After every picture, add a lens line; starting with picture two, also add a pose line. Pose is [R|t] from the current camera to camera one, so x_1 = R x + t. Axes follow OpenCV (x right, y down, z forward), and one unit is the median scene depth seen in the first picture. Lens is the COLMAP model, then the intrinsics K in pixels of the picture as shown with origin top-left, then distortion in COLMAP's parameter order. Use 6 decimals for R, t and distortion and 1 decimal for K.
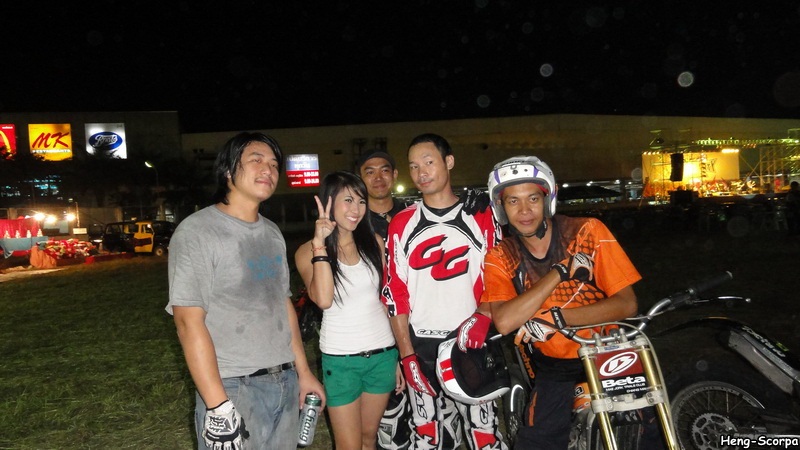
lens RADIAL K [[572.6, 0, 397.8], [0, 572.6, 224.7], [0, 0, 1]] dist [0.009217, -0.000667]
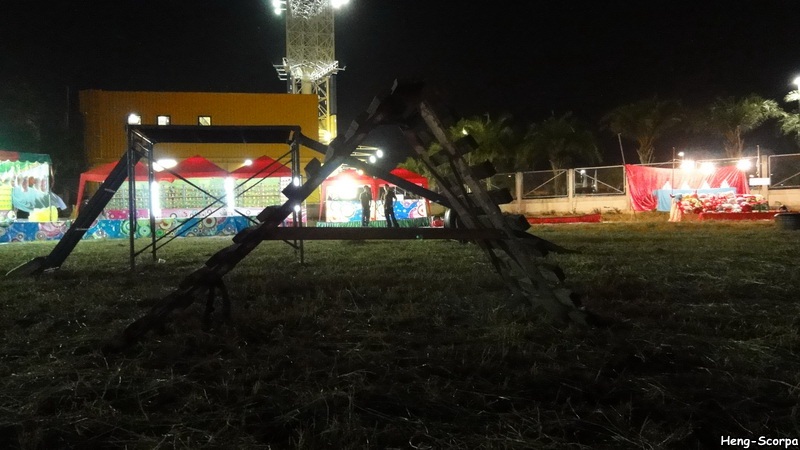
lens RADIAL K [[572.6, 0, 393.1], [0, 572.6, 225.3], [0, 0, 1]] dist [0.009217, -0.000667]
pose [[-0.084914, 0.072113, -0.993775, 0.133017], [0.011122, 0.997384, 0.071425, 0.004096], [0.996326, -0.004988, -0.085494, 0.256216]]
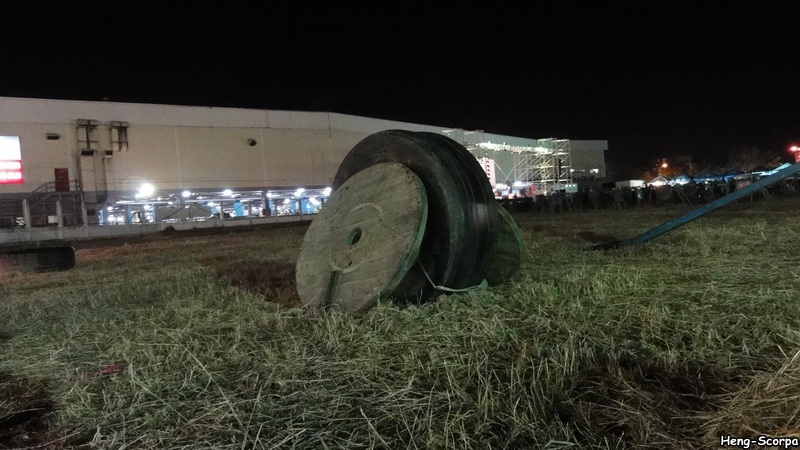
lens RADIAL K [[572.6, 0, 397.8], [0, 572.6, 224.6], [0, 0, 1]] dist [0.009217, -0.000667]
pose [[0.863350, -0.014219, 0.504406, -0.111363], [0.032477, 0.999096, -0.027424, 0.017980], [-0.503560, 0.040059, 0.863031, 0.205199]]
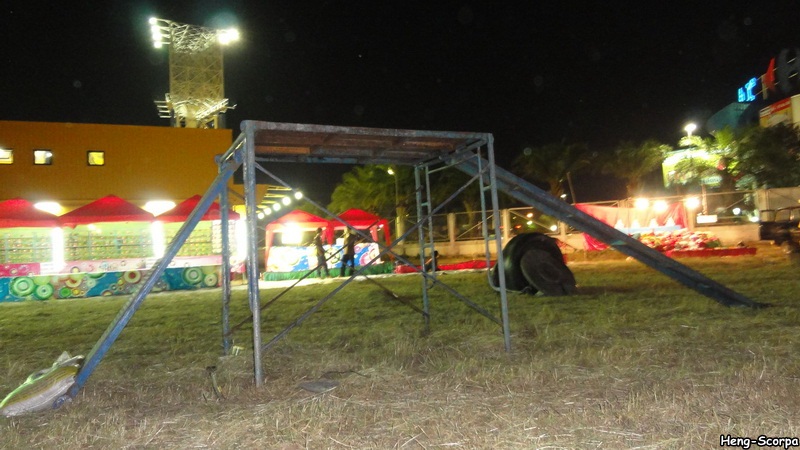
lens RADIAL K [[572.6, 0, 392.8], [0, 572.6, 224.4], [0, 0, 1]] dist [0.009217, -0.000667]
pose [[0.133895, -0.005410, -0.990981, 0.090991], [0.025243, 0.999679, -0.002046, 0.004074], [0.990674, -0.024742, 0.133988, 0.204086]]
